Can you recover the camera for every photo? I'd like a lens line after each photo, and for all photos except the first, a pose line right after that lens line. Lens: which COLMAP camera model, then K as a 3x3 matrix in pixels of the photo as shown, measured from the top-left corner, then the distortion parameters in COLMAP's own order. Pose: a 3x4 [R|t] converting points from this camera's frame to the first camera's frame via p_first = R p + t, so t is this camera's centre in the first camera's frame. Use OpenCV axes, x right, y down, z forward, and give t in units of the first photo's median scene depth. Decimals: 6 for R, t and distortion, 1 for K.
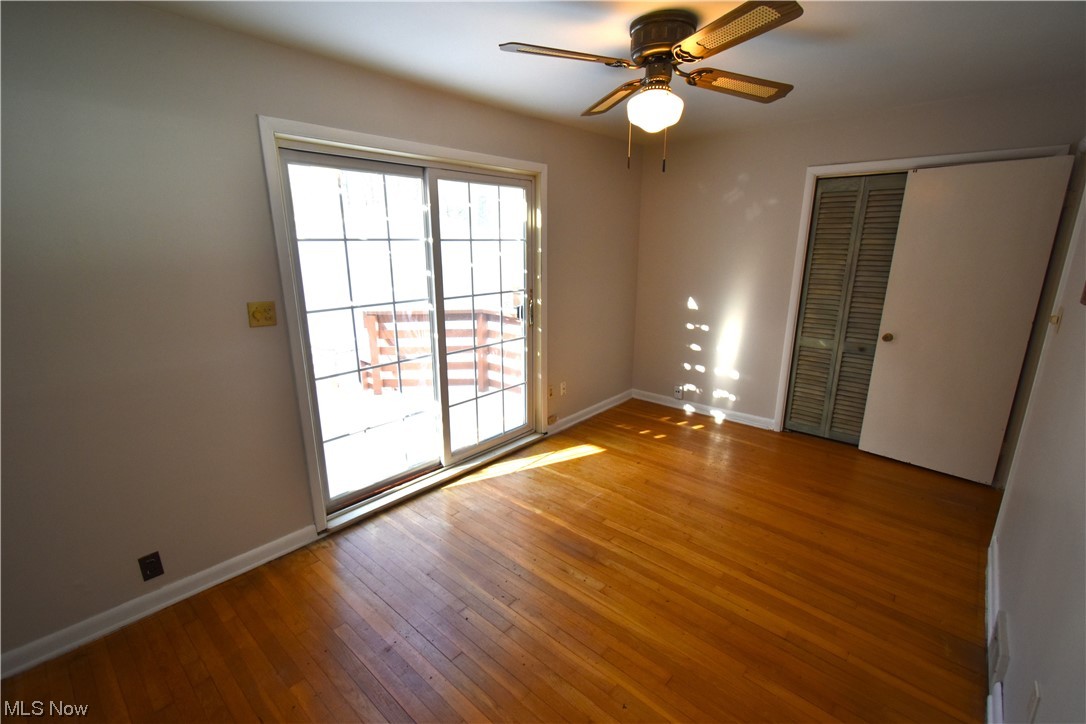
lens RADIAL K [[478.7, 0, 541.5], [0, 478.7, 365.2], [0, 0, 1]] dist [0.003348, 0.000040]
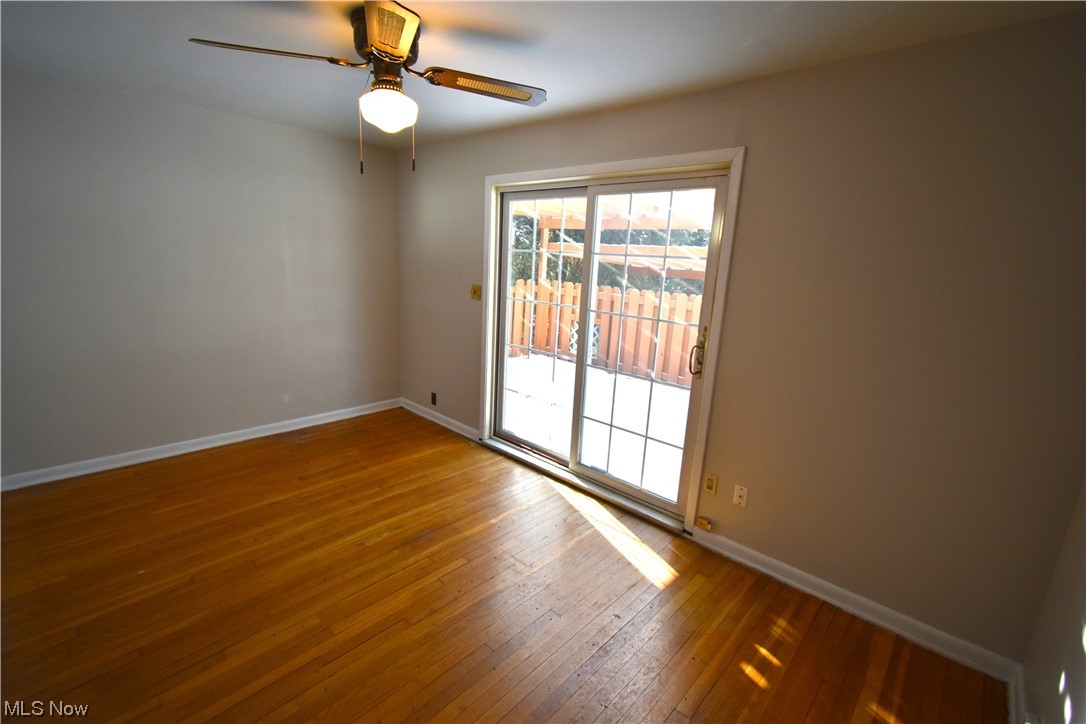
lens RADIAL K [[478.7, 0, 541.5], [0, 478.7, 365.2], [0, 0, 1]] dist [0.003348, 0.000040]
pose [[-0.023412, 0.223708, -0.974375, 0.943936], [-0.298838, 0.928514, 0.220359, -0.257893], [0.954017, 0.296339, 0.045114, 1.017987]]
